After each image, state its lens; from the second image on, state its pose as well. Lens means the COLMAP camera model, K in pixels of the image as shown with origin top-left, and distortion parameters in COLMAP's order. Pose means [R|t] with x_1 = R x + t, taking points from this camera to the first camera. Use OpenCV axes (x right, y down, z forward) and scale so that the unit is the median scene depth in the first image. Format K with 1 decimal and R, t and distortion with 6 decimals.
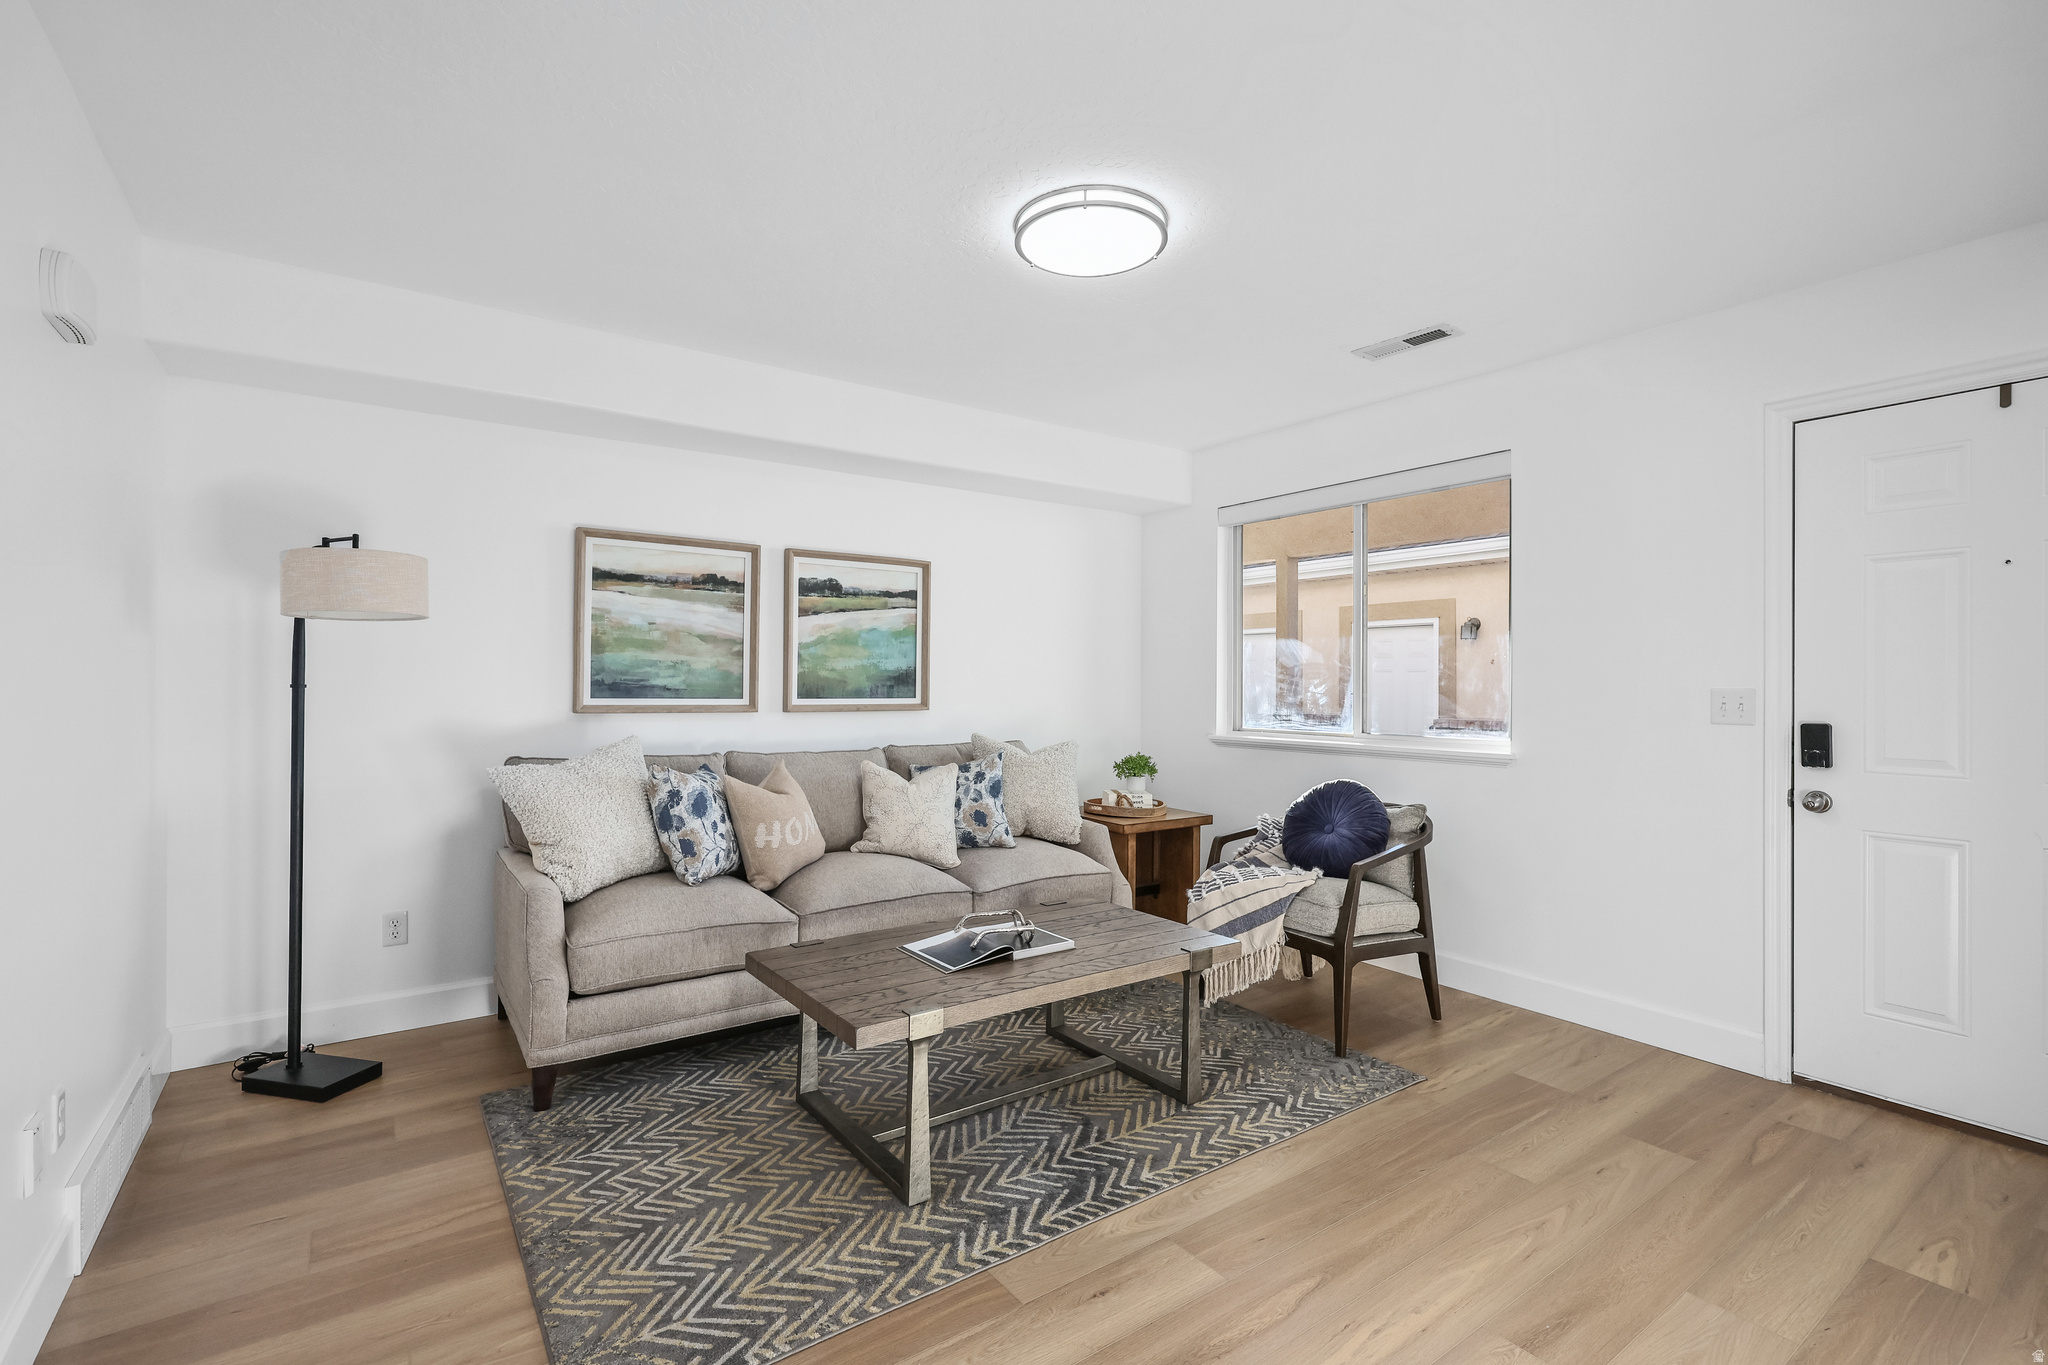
lens RADIAL K [[928.2, 0, 1002.1], [0, 928.2, 680.6], [0, 0, 1]] dist [0.000706, -0.000438]
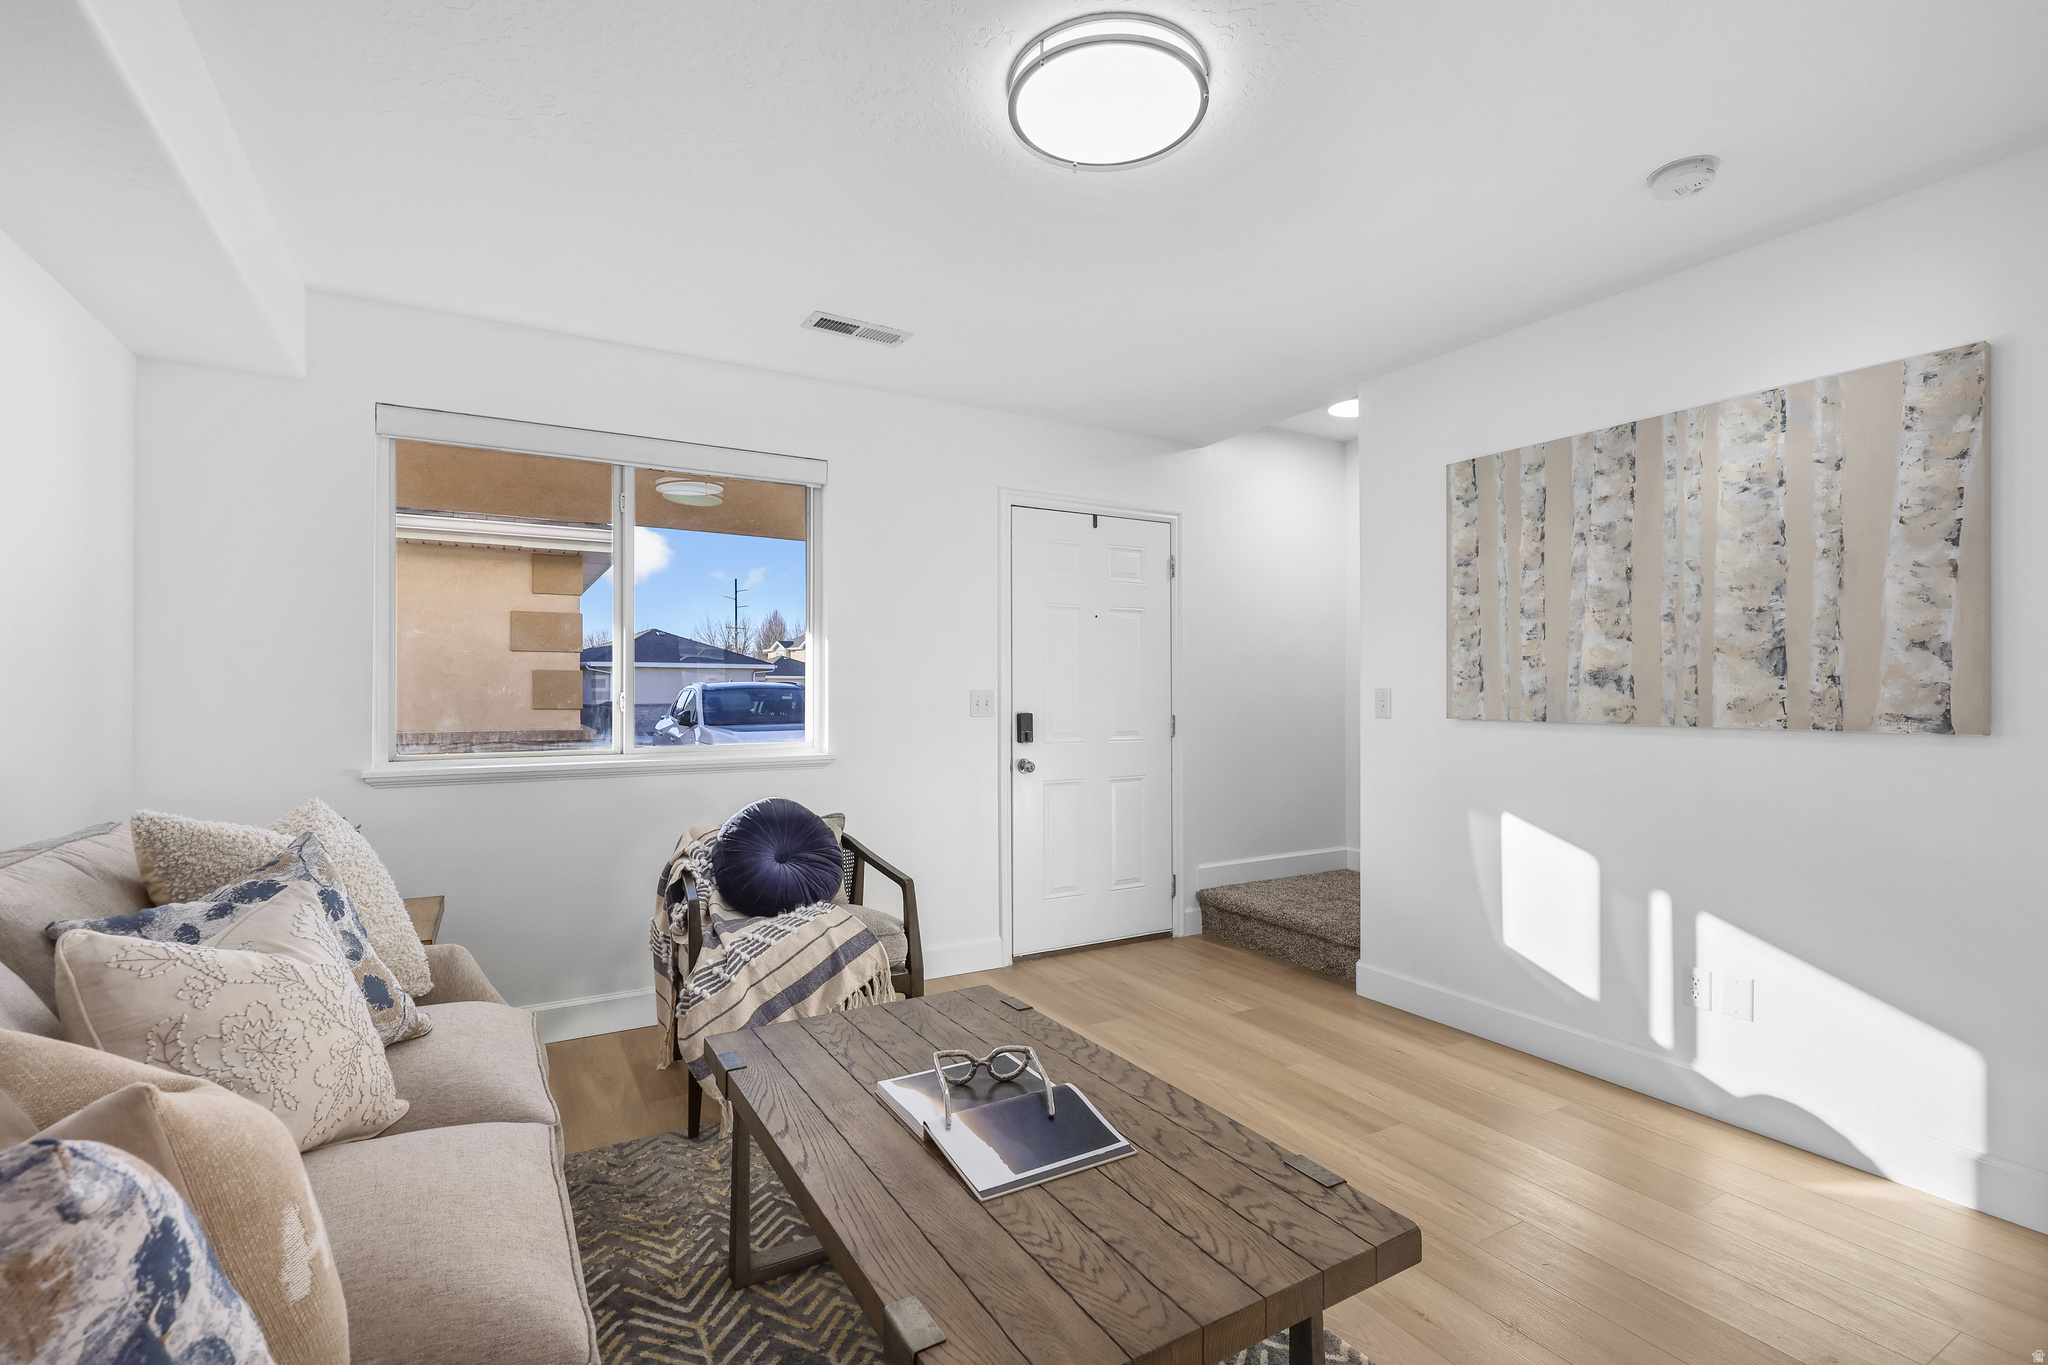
lens RADIAL K [[928.2, 0, 1015.5], [0, 928.2, 685.9], [0, 0, 1]] dist [0.000706, -0.000438]
pose [[0.077504, 0.000885, 0.996992, -0.450859], [0.000949, 0.999999, -0.000961, 0.003640], [-0.996992, 0.001020, 0.077503, 0.682183]]
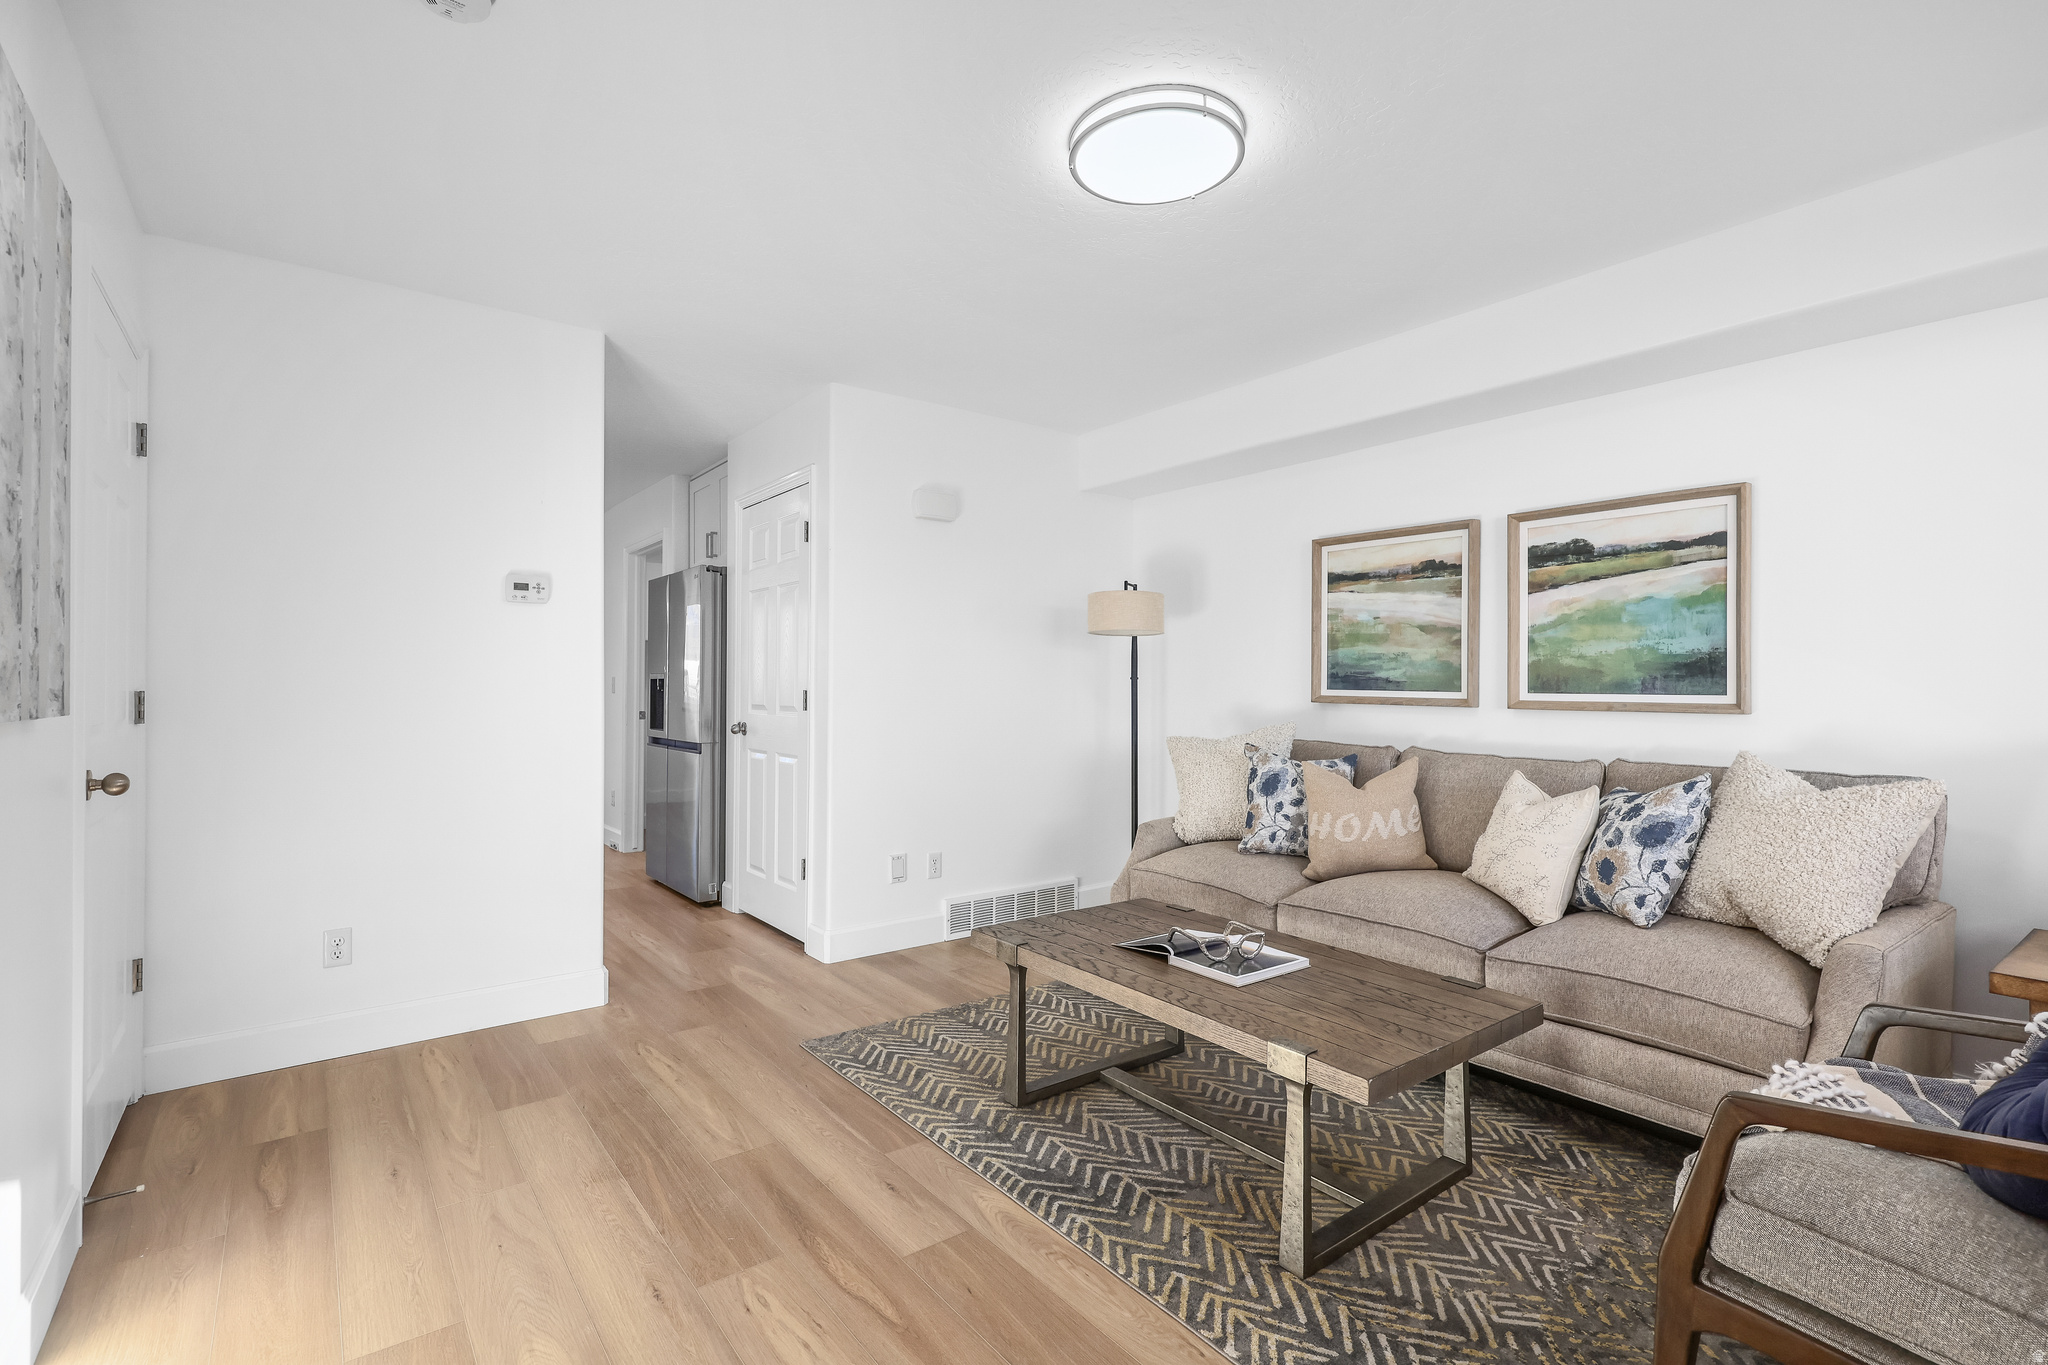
lens RADIAL K [[928.2, 0, 1008.8], [0, 928.2, 680.4], [0, 0, 1]] dist [0.000706, -0.000438]
pose [[0.037912, -0.009150, -0.999239, 0.645132], [-0.003921, 0.999949, -0.009305, 0.019462], [0.999273, 0.004270, 0.037874, 0.557077]]
